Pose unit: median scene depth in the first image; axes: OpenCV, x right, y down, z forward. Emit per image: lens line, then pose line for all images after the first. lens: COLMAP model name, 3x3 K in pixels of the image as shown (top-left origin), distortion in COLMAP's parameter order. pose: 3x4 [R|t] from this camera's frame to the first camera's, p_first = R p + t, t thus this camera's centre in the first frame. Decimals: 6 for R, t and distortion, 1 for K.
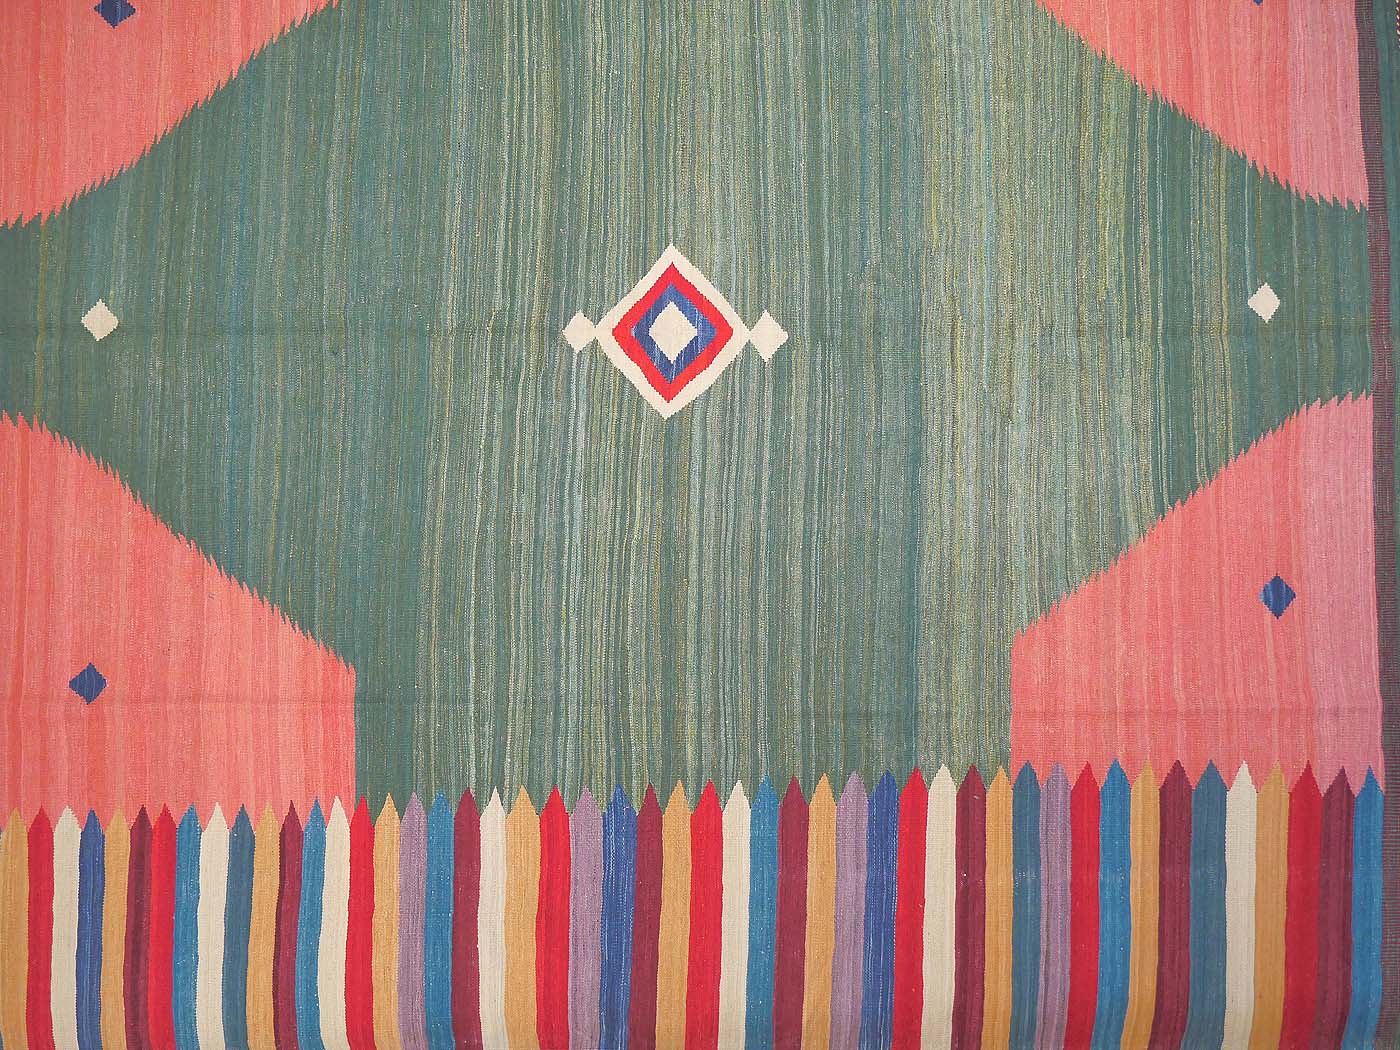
lens RADIAL K [[1800.2, 0, 691.2], [0, 1800.2, 529.6], [0, 0, 1]] dist [0.039648, 0.000000]
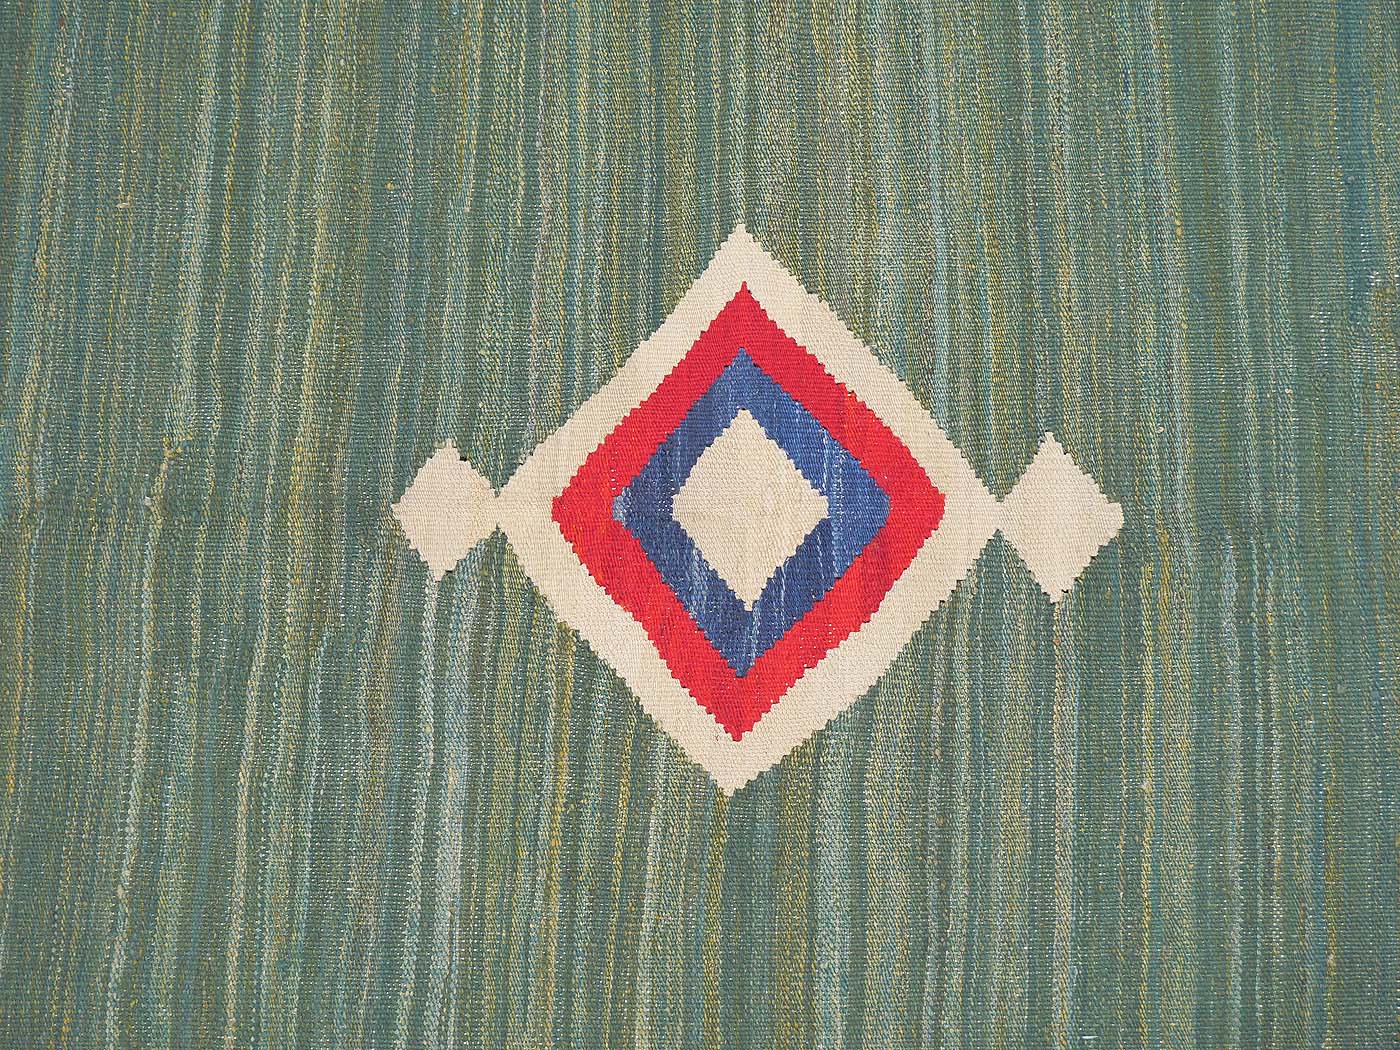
lens RADIAL K [[2038.3, 0, 704.3], [0, 2038.3, 524.5], [0, 0, 1]] dist [0.055837, 0.000000]
pose [[0.999947, -0.009774, -0.003287, -0.016691], [0.009554, 0.998068, -0.061390, -0.085419], [0.003880, 0.061356, 0.998108, 0.651519]]
